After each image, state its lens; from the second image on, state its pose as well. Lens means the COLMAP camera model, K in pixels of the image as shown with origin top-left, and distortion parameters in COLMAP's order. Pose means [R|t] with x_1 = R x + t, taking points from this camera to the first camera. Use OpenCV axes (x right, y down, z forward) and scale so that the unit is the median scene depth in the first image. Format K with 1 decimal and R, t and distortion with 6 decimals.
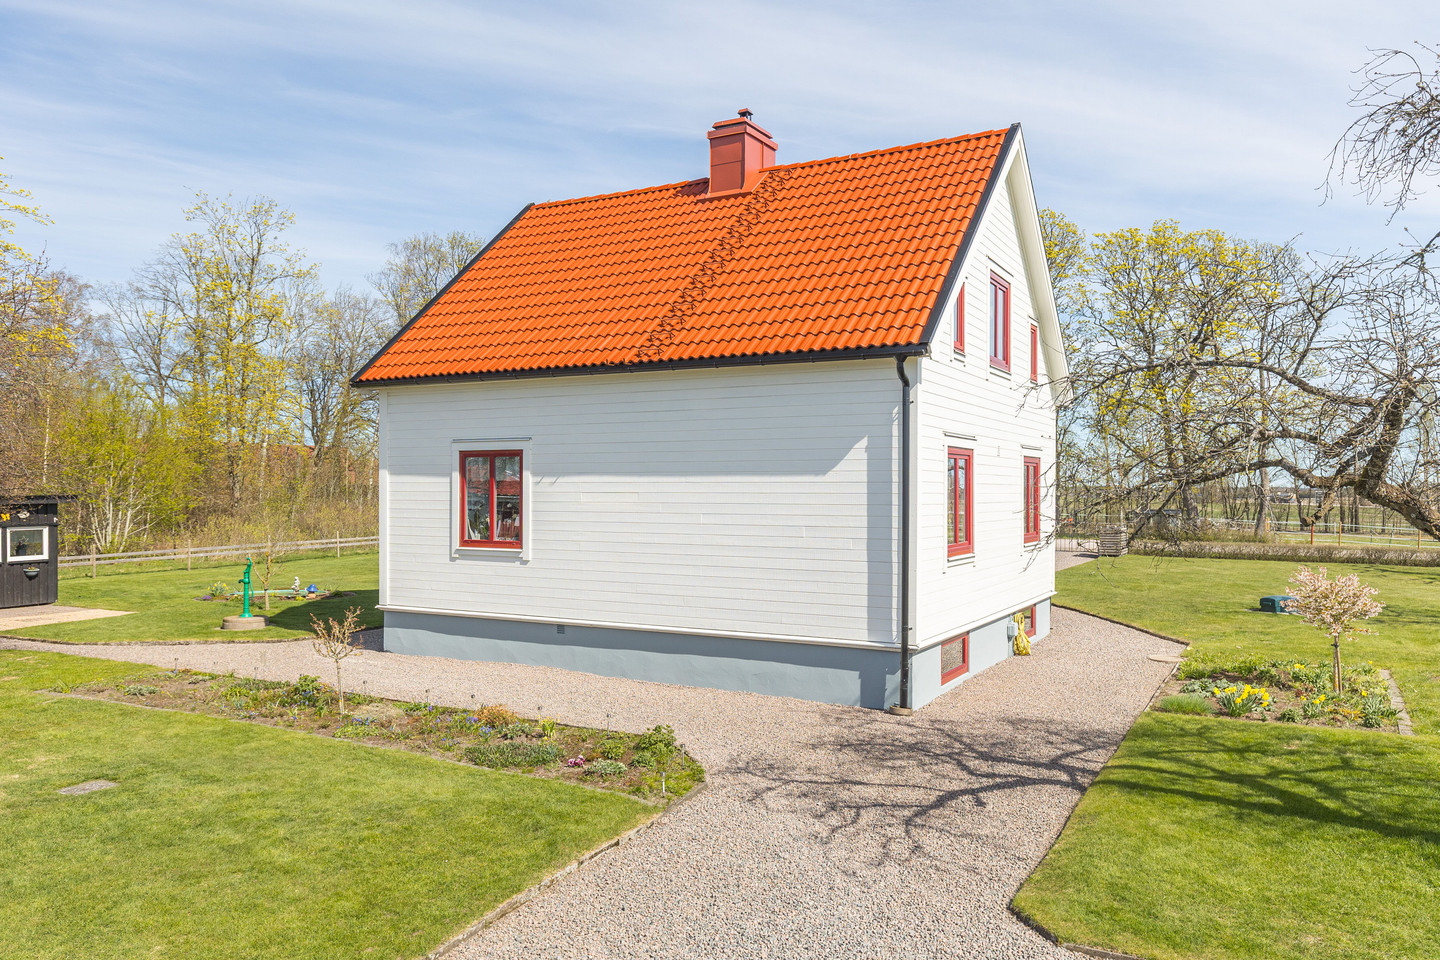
lens RADIAL K [[1030.7, 0, 729.4], [0, 1030.7, 486.5], [0, 0, 1]] dist [-0.000237, -0.007246]
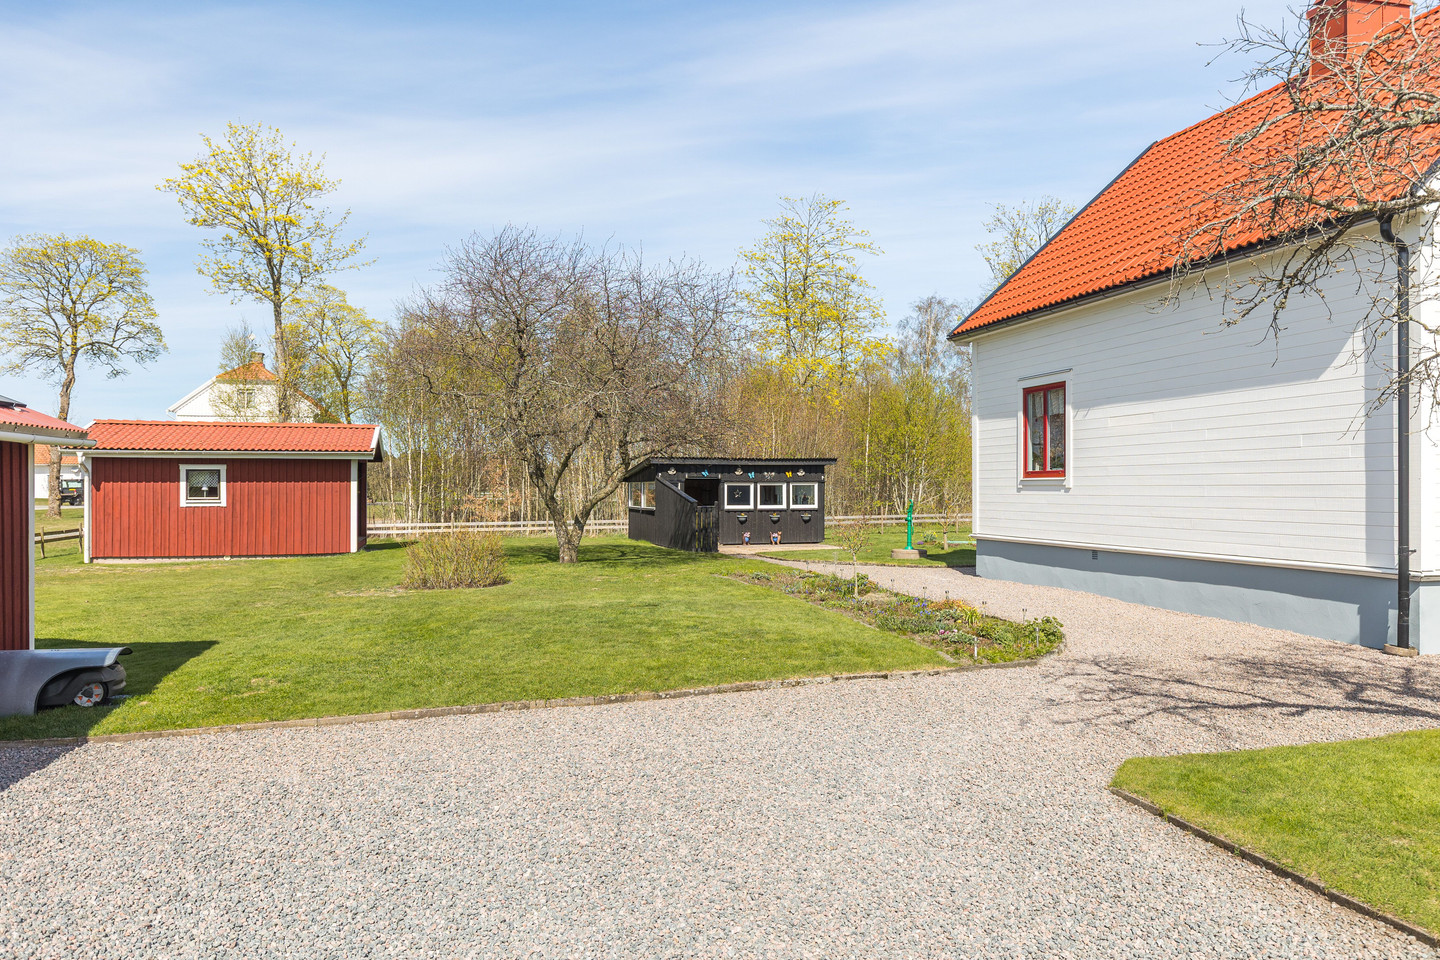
lens RADIAL K [[1029.5, 0, 718.4], [0, 1029.5, 478.8], [0, 0, 1]] dist [-0.005495, 0.000681]
pose [[0.683465, -0.006408, -0.729955, 0.315224], [0.001034, 0.999969, -0.007811, 0.070175], [0.729983, 0.004584, 0.683450, 0.040234]]
